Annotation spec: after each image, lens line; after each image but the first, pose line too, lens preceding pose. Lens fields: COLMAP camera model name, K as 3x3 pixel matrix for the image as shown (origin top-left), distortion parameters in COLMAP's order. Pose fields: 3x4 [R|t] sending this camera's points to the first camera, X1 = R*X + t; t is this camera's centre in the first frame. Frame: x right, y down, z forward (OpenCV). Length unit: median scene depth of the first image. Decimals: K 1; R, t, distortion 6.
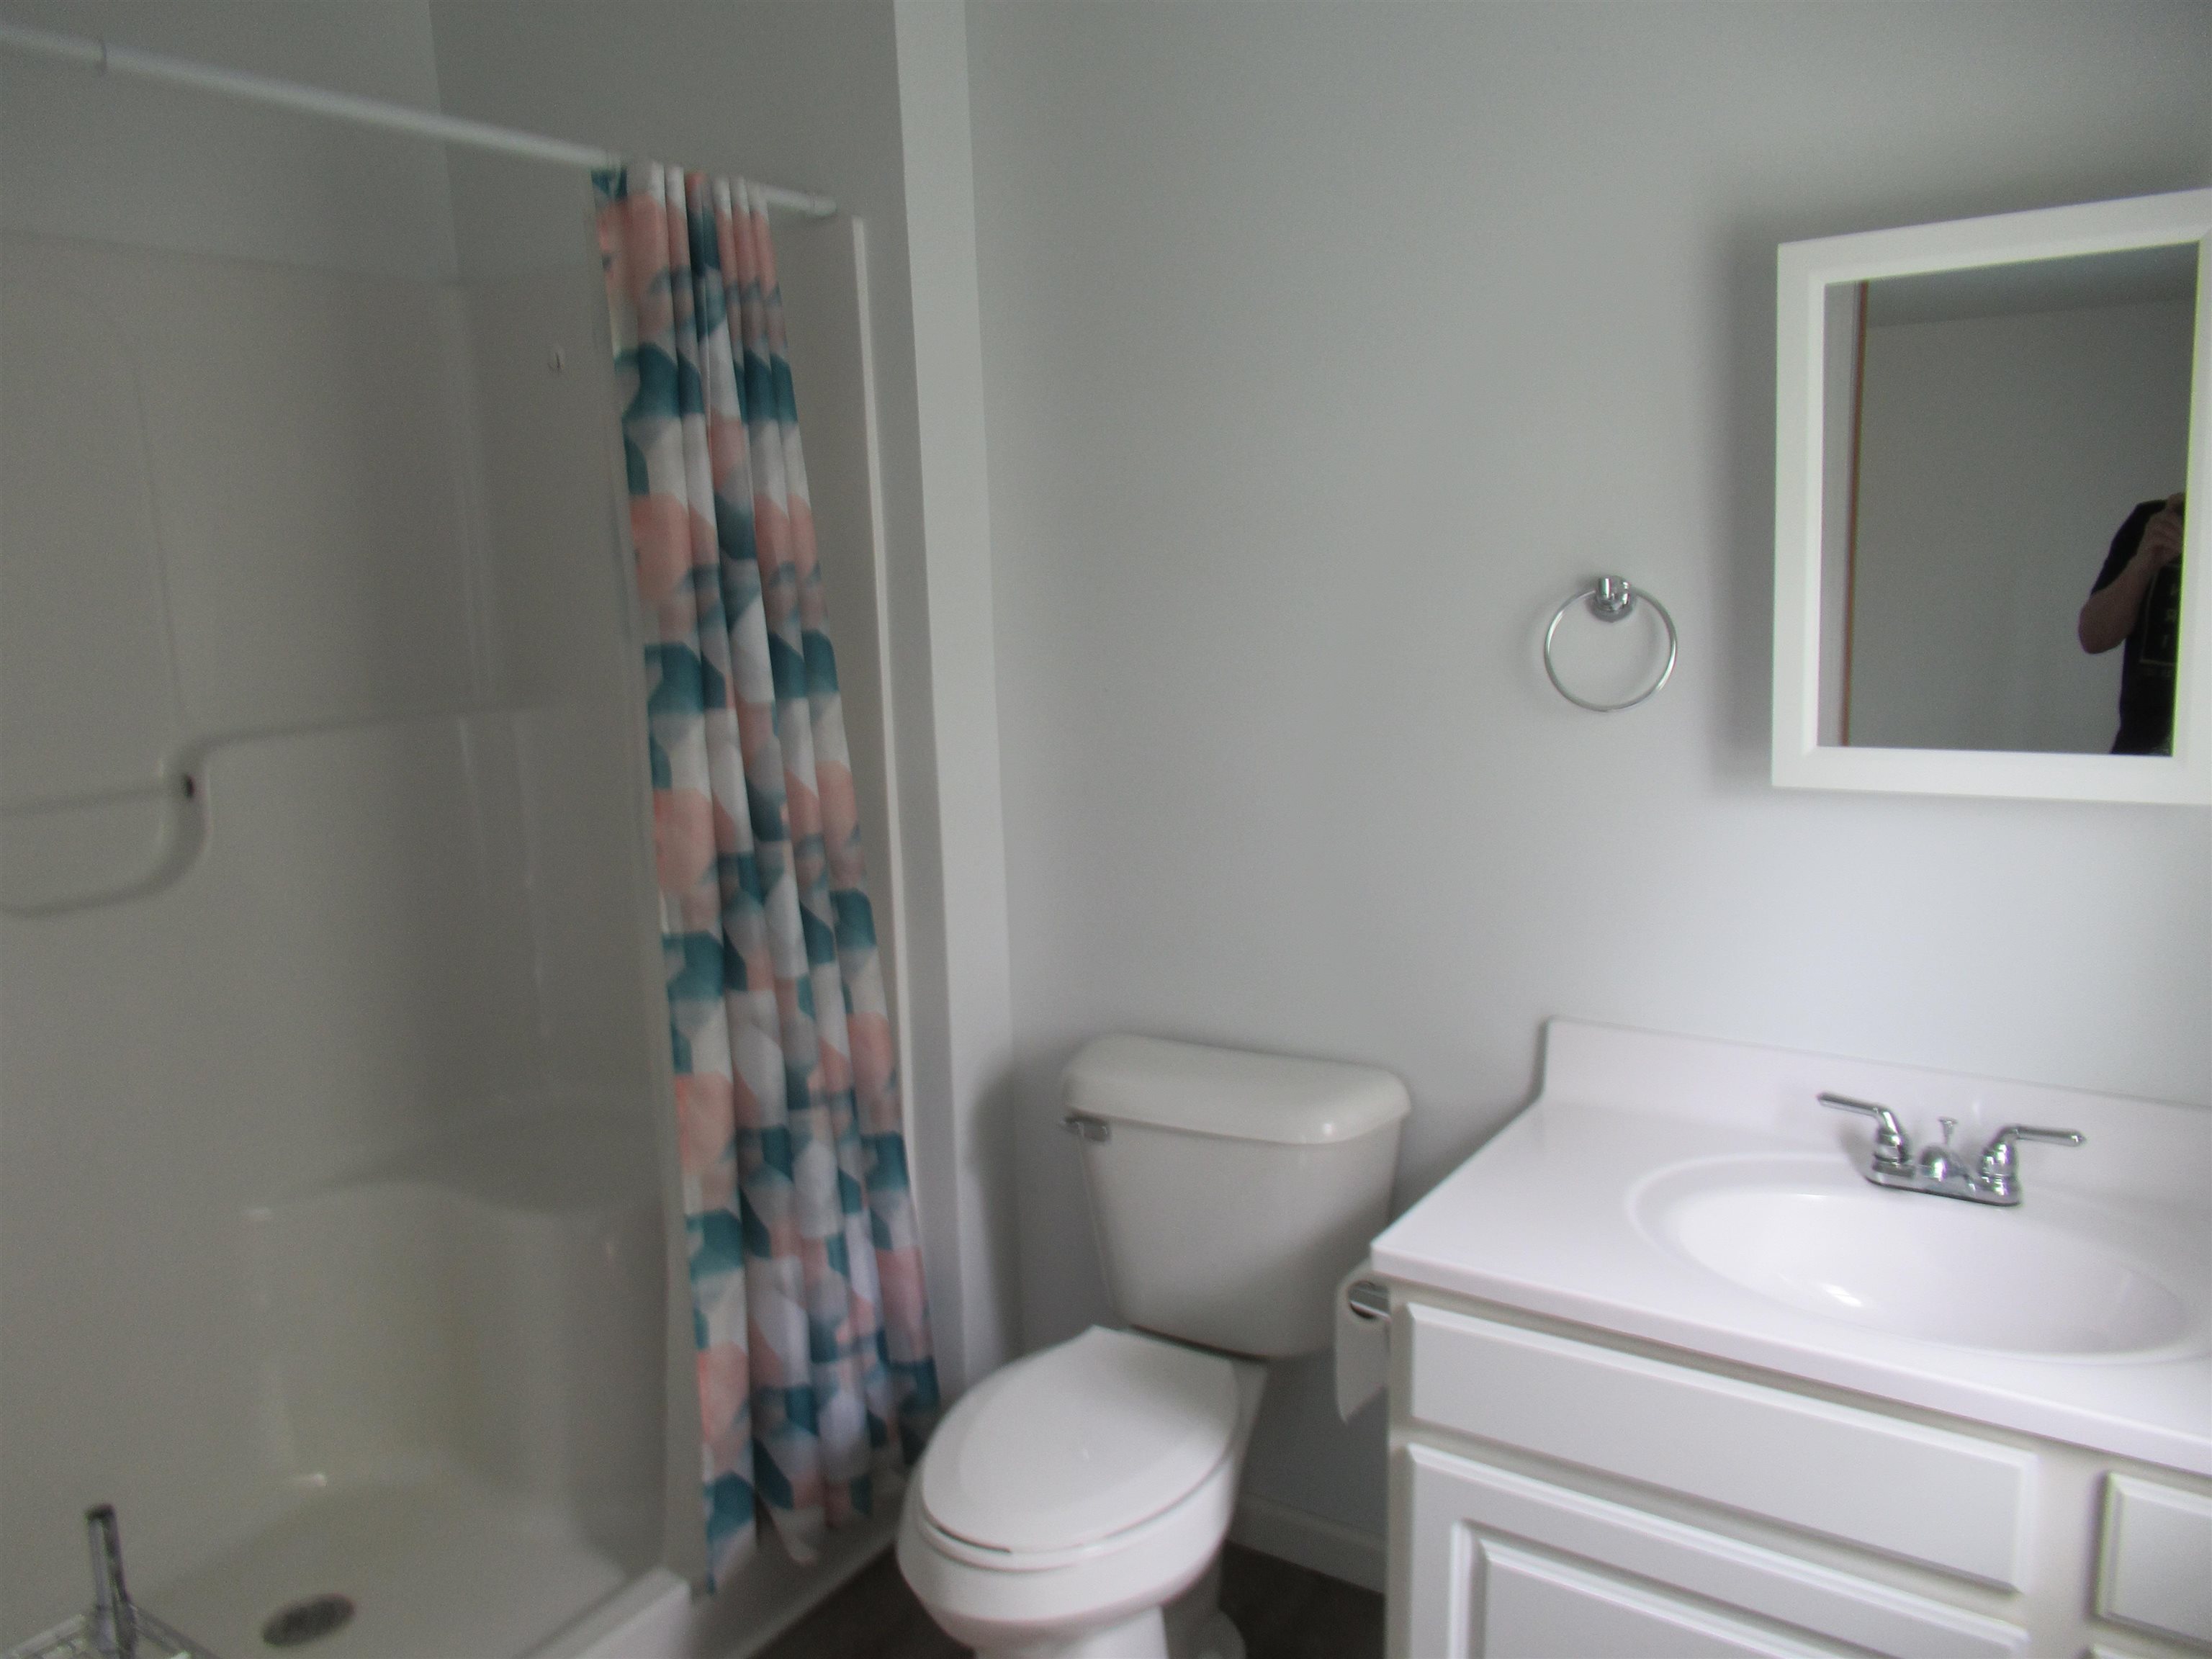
lens RADIAL K [[1642.3, 0, 1106.0], [0, 1642.3, 829.5], [0, 0, 1]] dist [-0.000969, -0.001552]
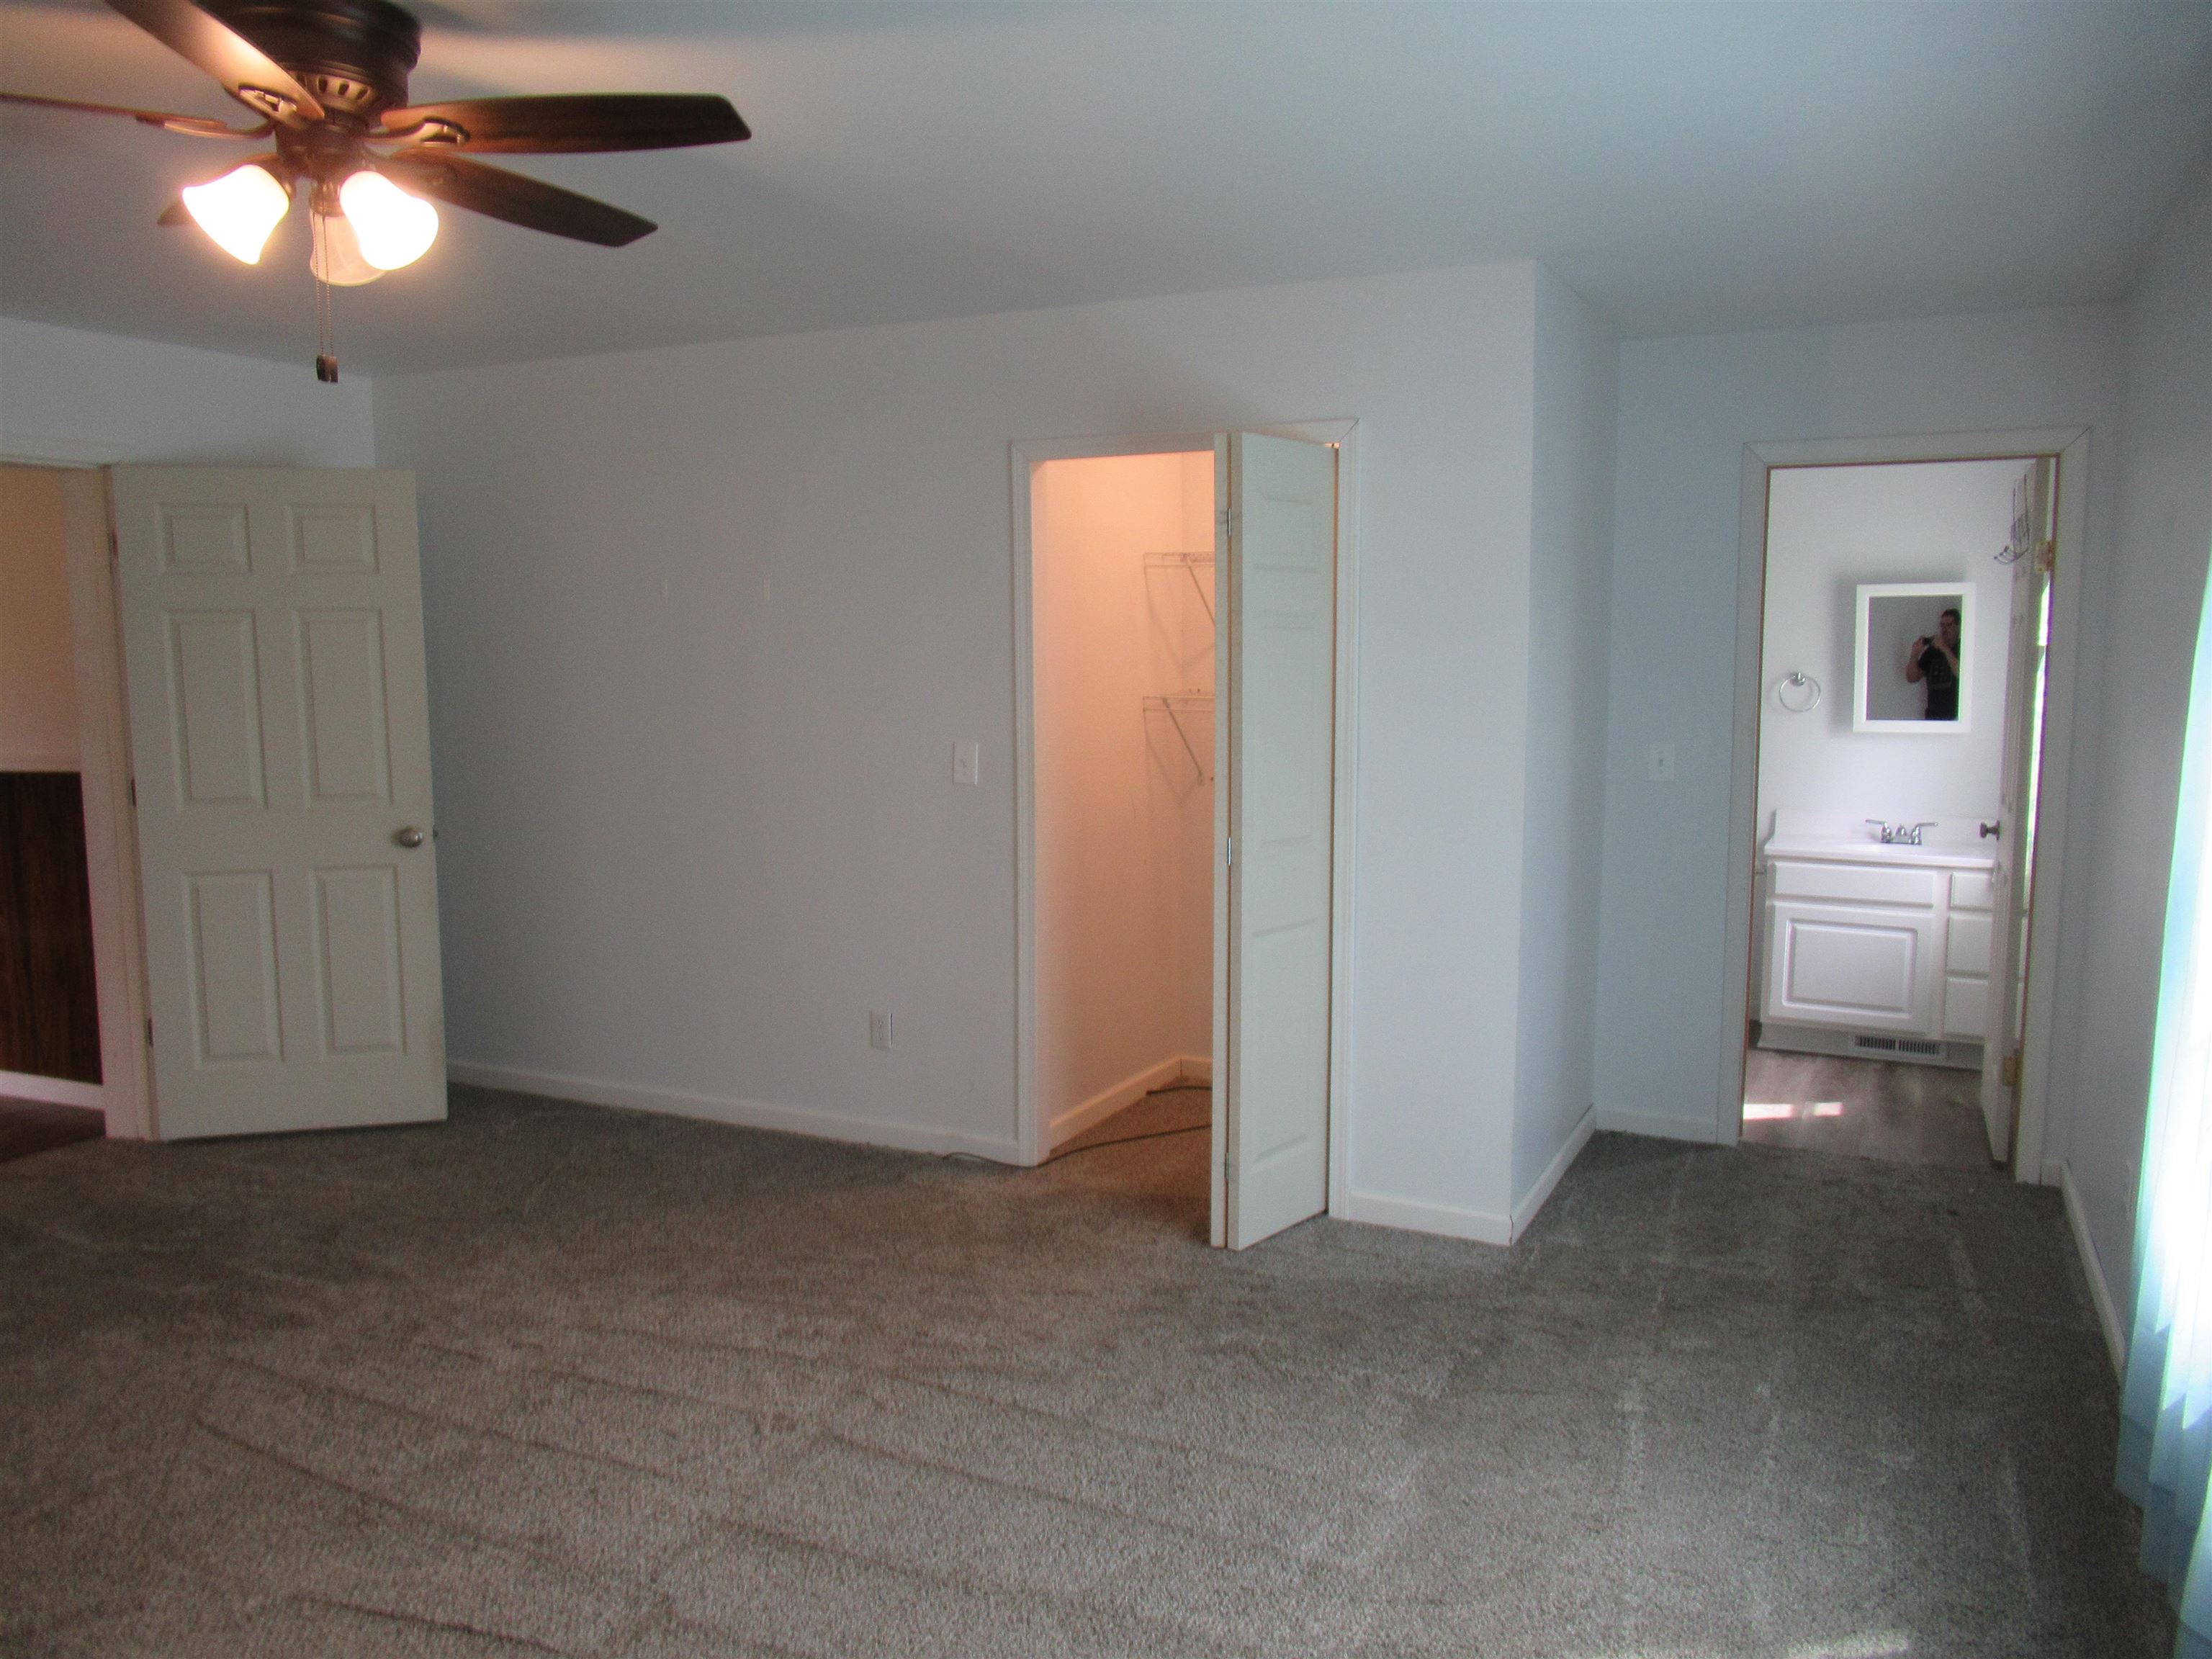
lens RADIAL K [[1642.3, 0, 1106.0], [0, 1642.3, 829.5], [0, 0, 1]] dist [-0.000969, -0.001552]
pose [[0.992966, 0.005334, 0.118277, -1.753938], [0.001889, 0.998144, -0.060874, 0.432698], [-0.118382, 0.060670, 0.991113, -2.514753]]
